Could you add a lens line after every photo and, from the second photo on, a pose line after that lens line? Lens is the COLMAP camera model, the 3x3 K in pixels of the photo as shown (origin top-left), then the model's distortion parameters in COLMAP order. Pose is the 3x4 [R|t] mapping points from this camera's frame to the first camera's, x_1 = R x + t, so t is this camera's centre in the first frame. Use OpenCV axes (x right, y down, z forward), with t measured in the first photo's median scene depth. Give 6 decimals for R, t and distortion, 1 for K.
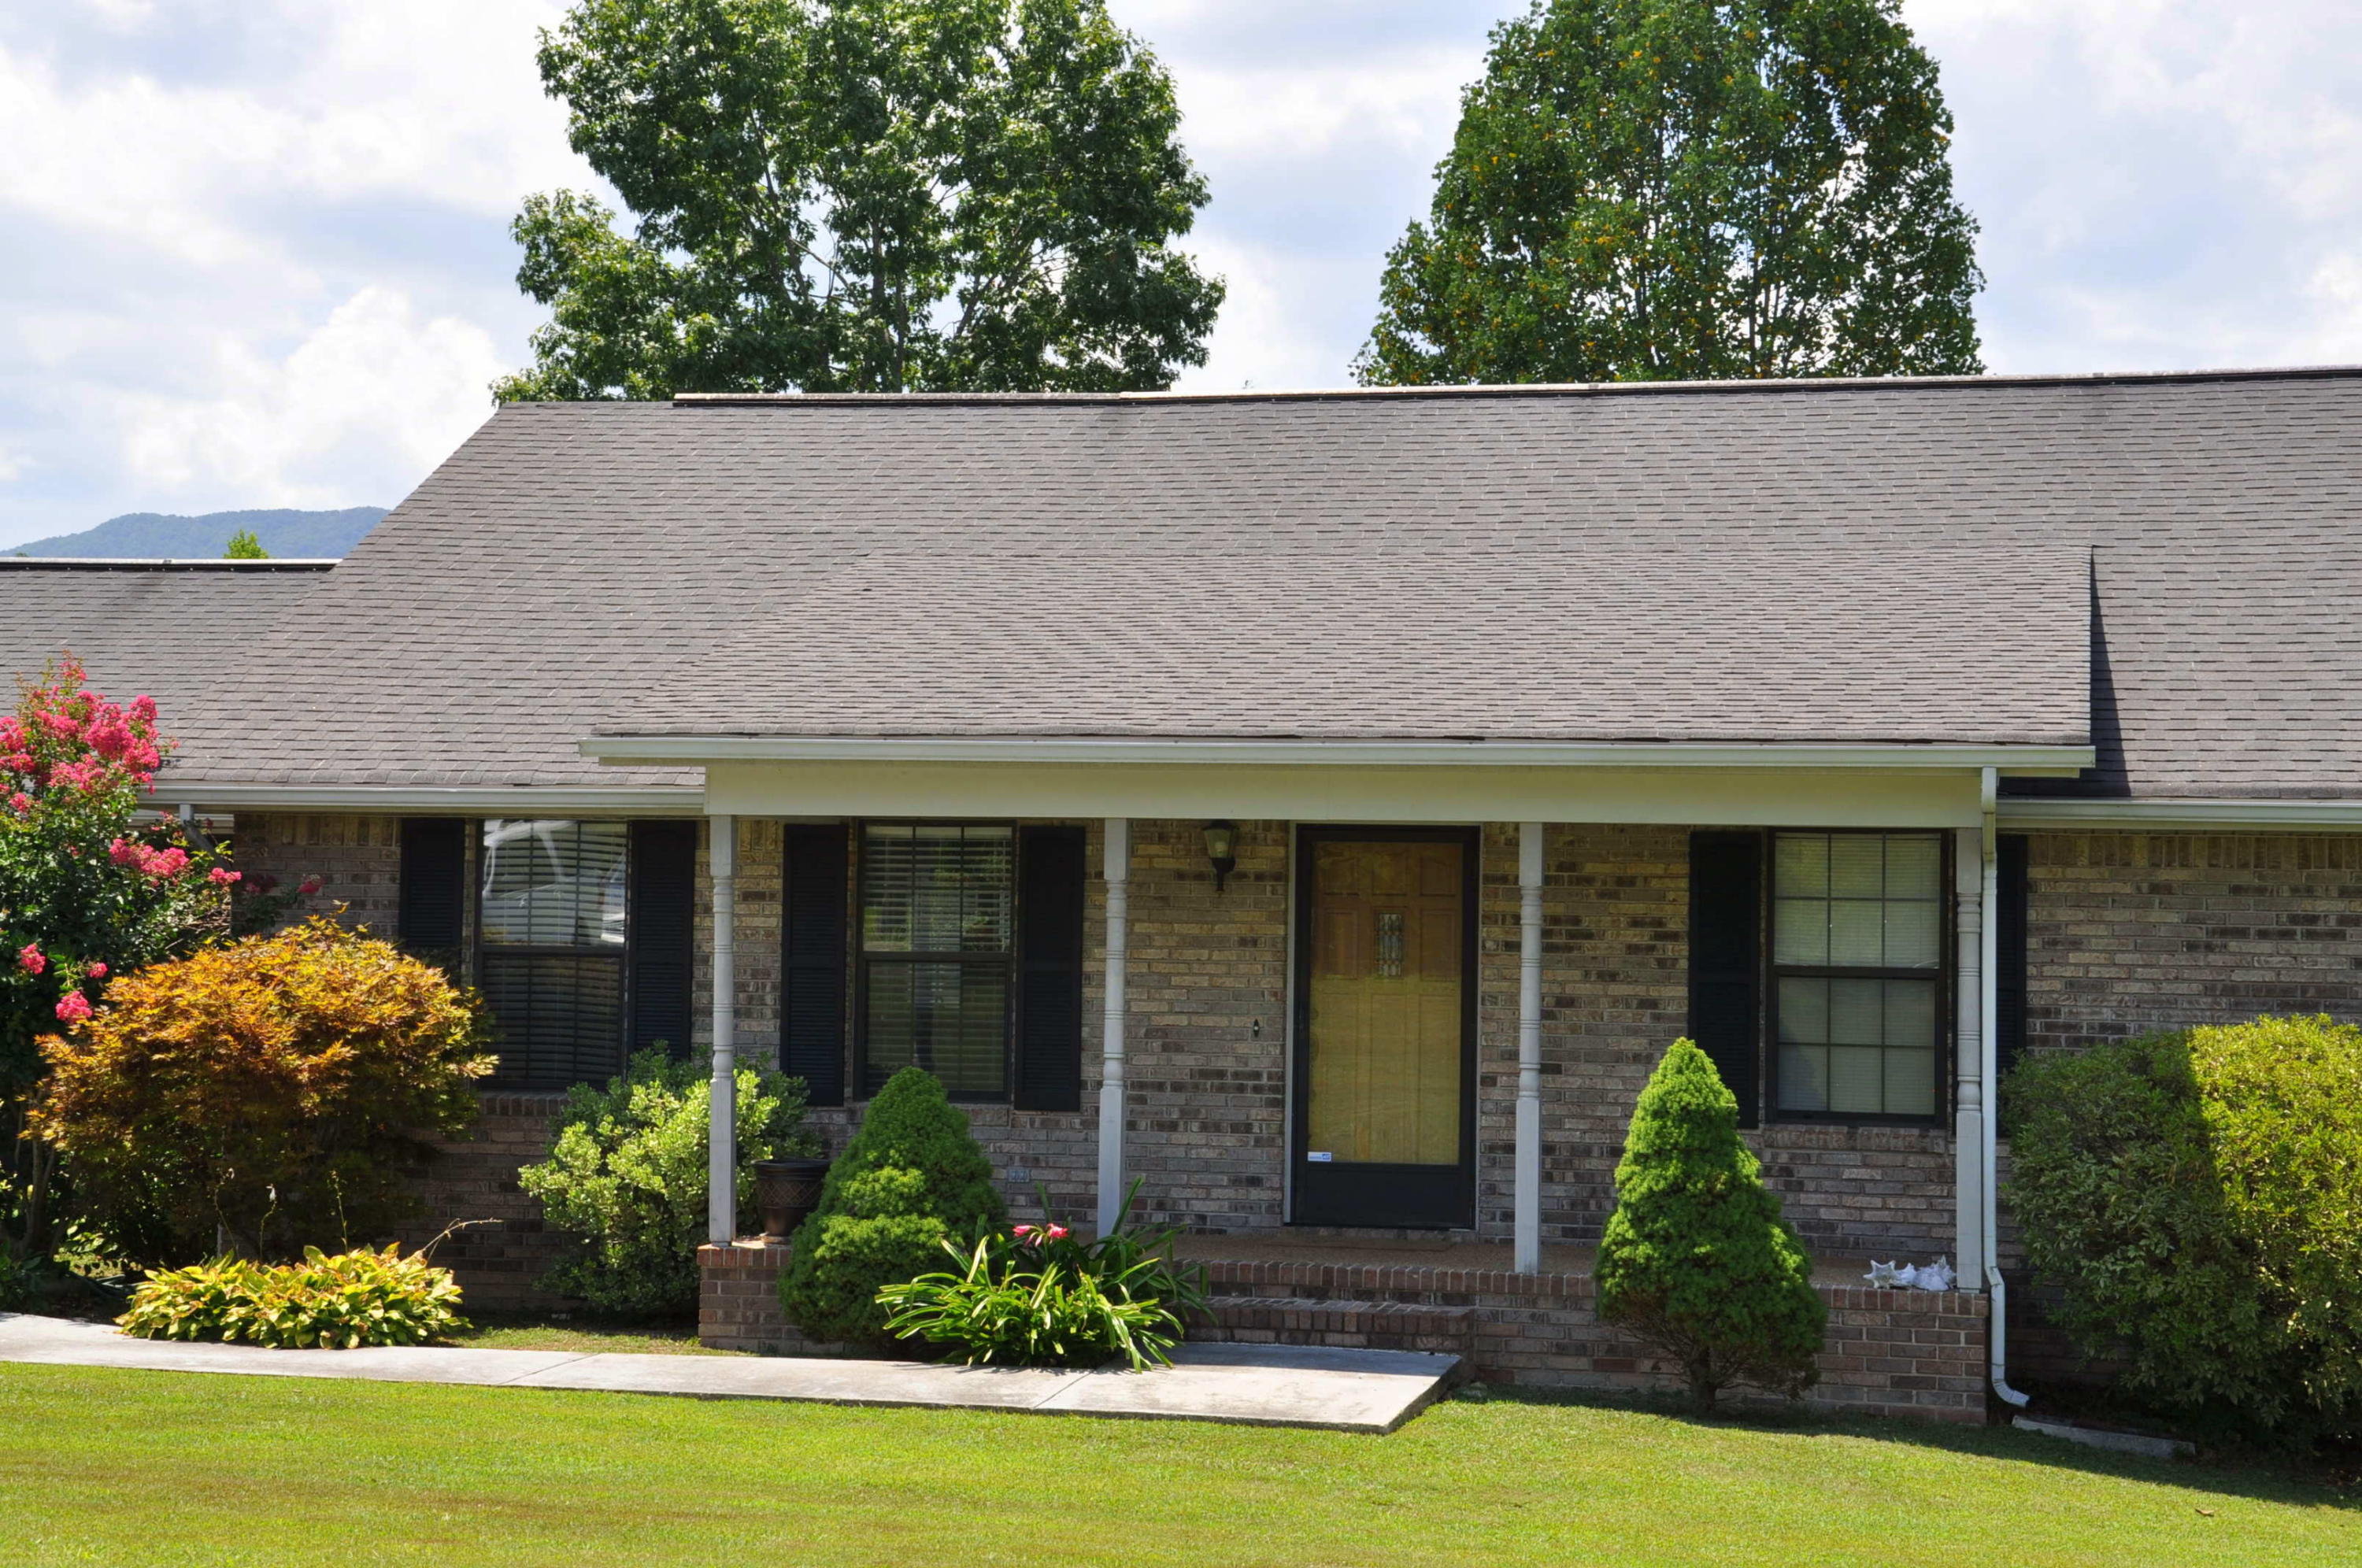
lens RADIAL K [[4213.4, 0, 1182.6], [0, 4213.4, 781.7], [0, 0, 1]] dist [0.313005, 0.000000]
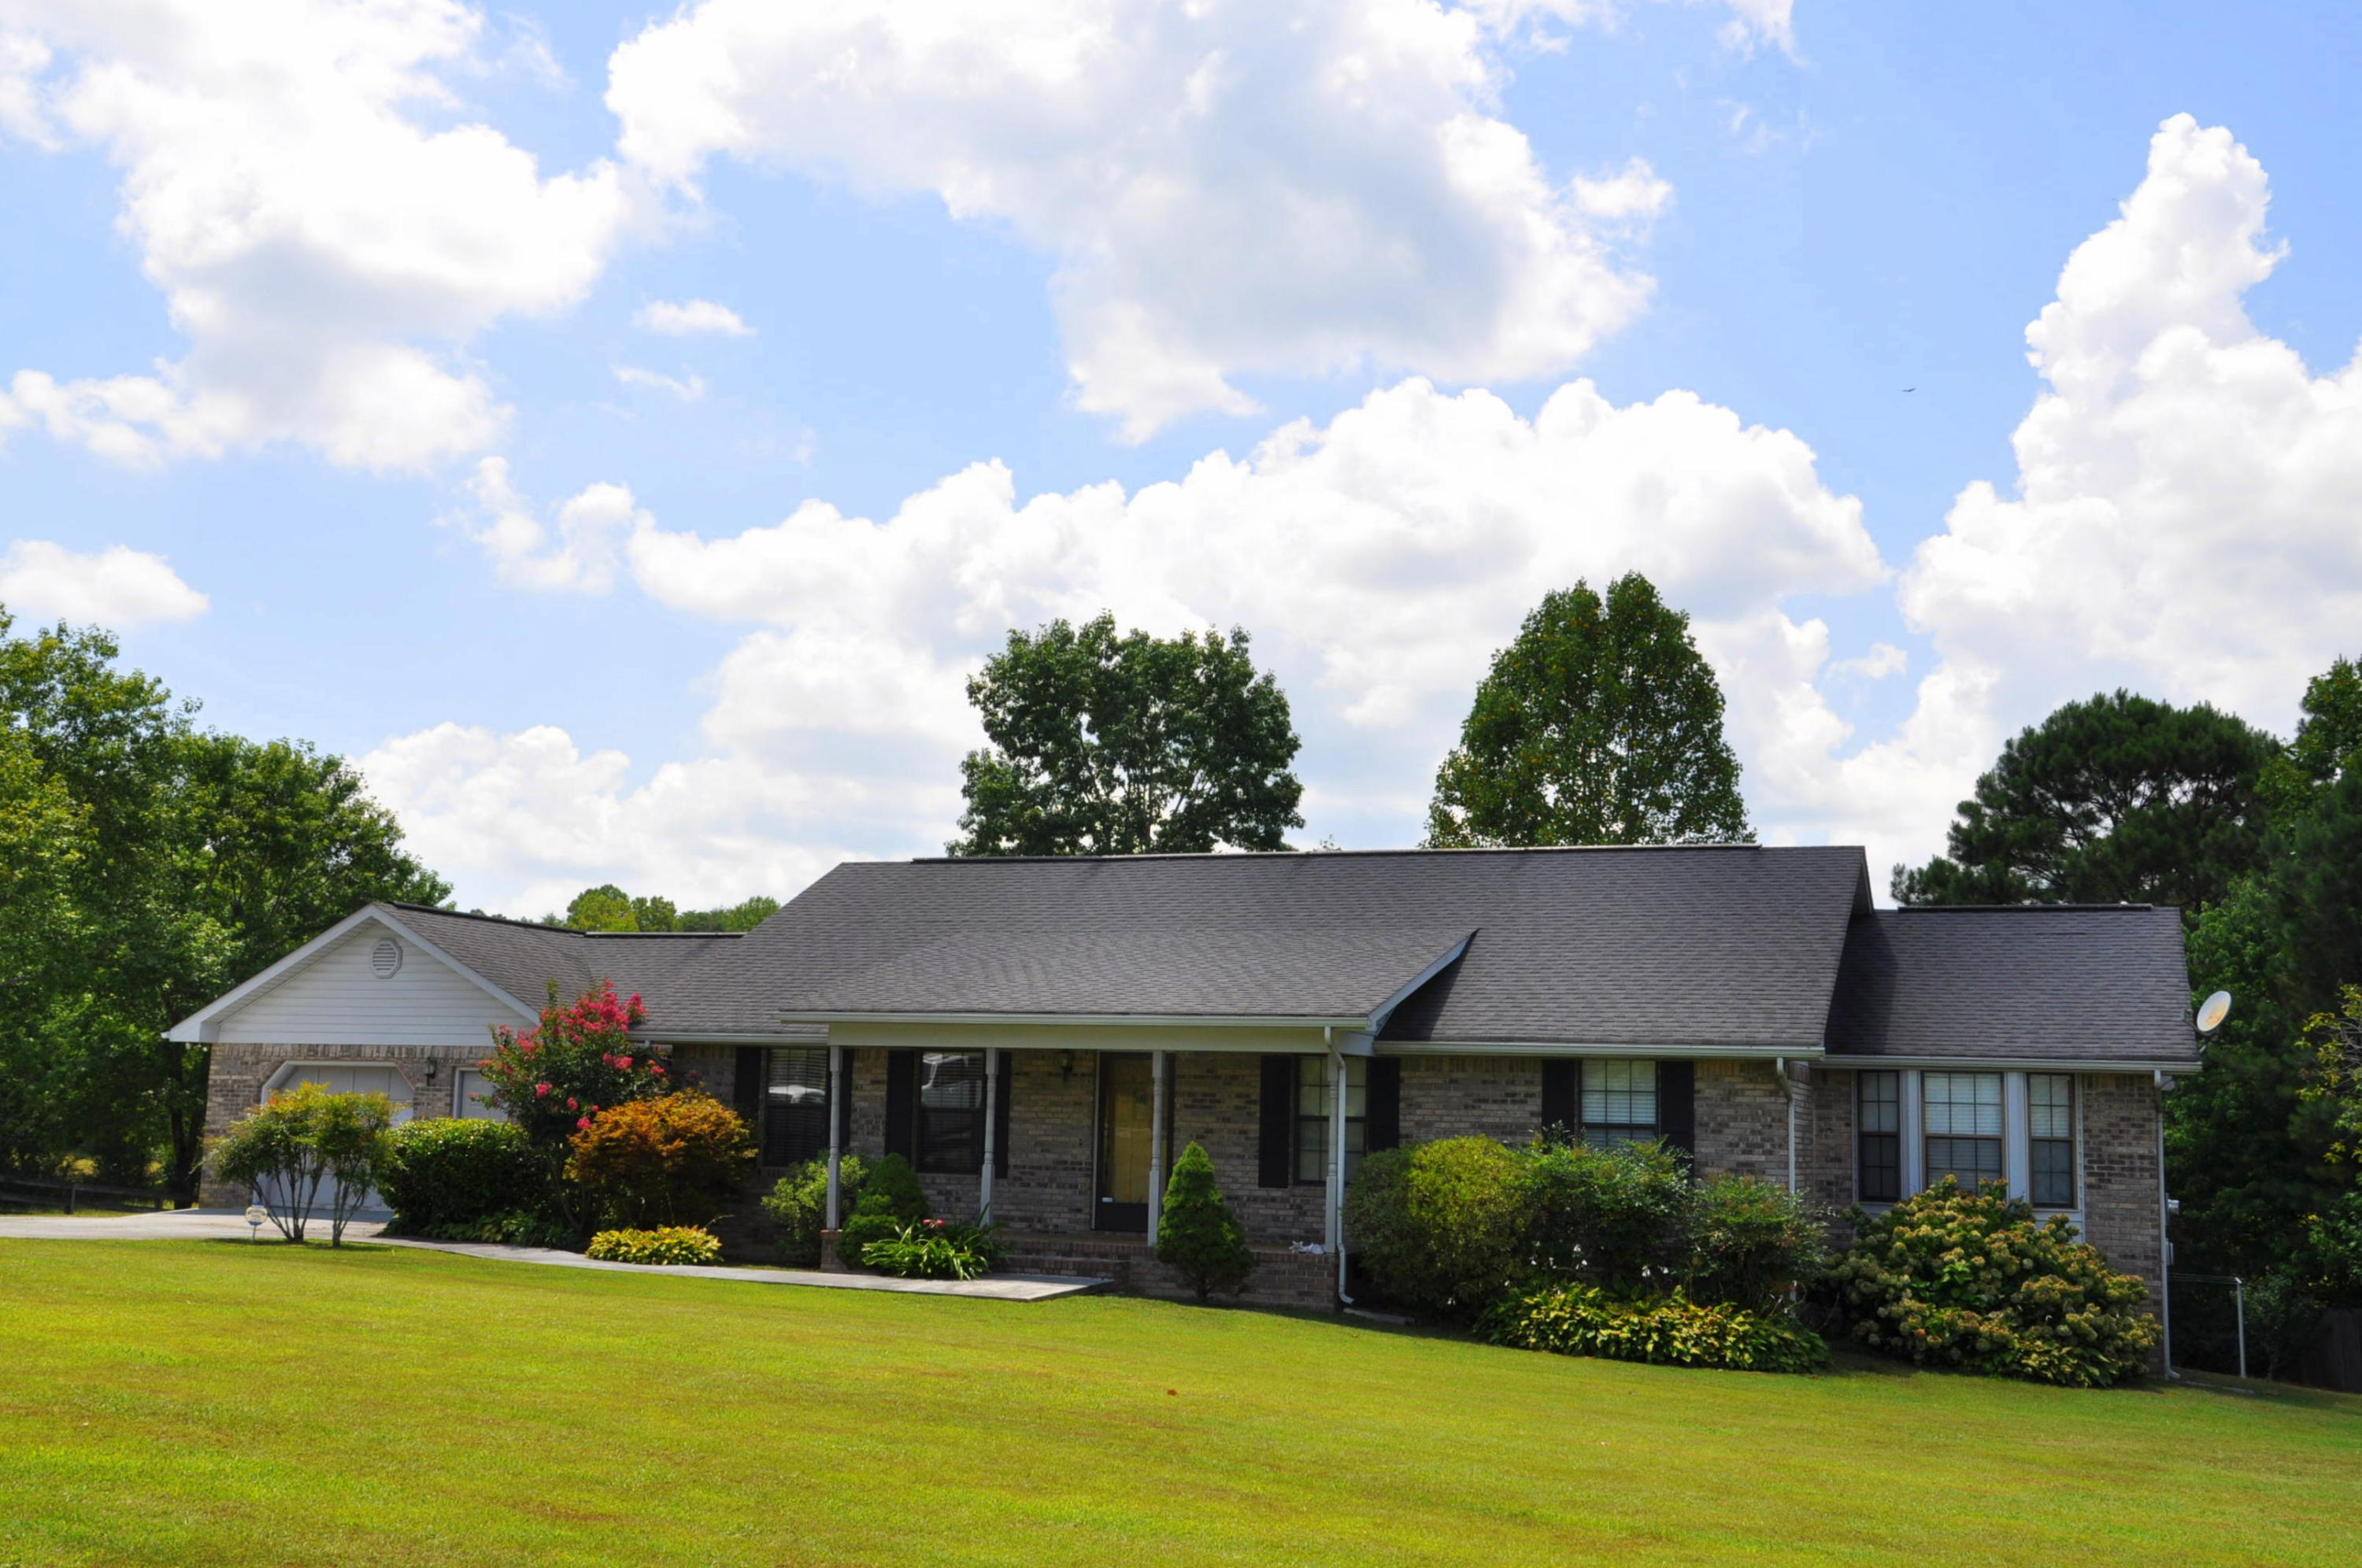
lens RADIAL K [[2418.5, 0, 1181.2], [0, 2418.5, 778.6], [0, 0, 1]] dist [-0.024136, 0.000000]
pose [[0.988255, -0.011452, -0.152382, 0.282750], [-0.005150, 0.994125, -0.108115, 0.004707], [0.152725, 0.107630, 0.982390, -0.299765]]
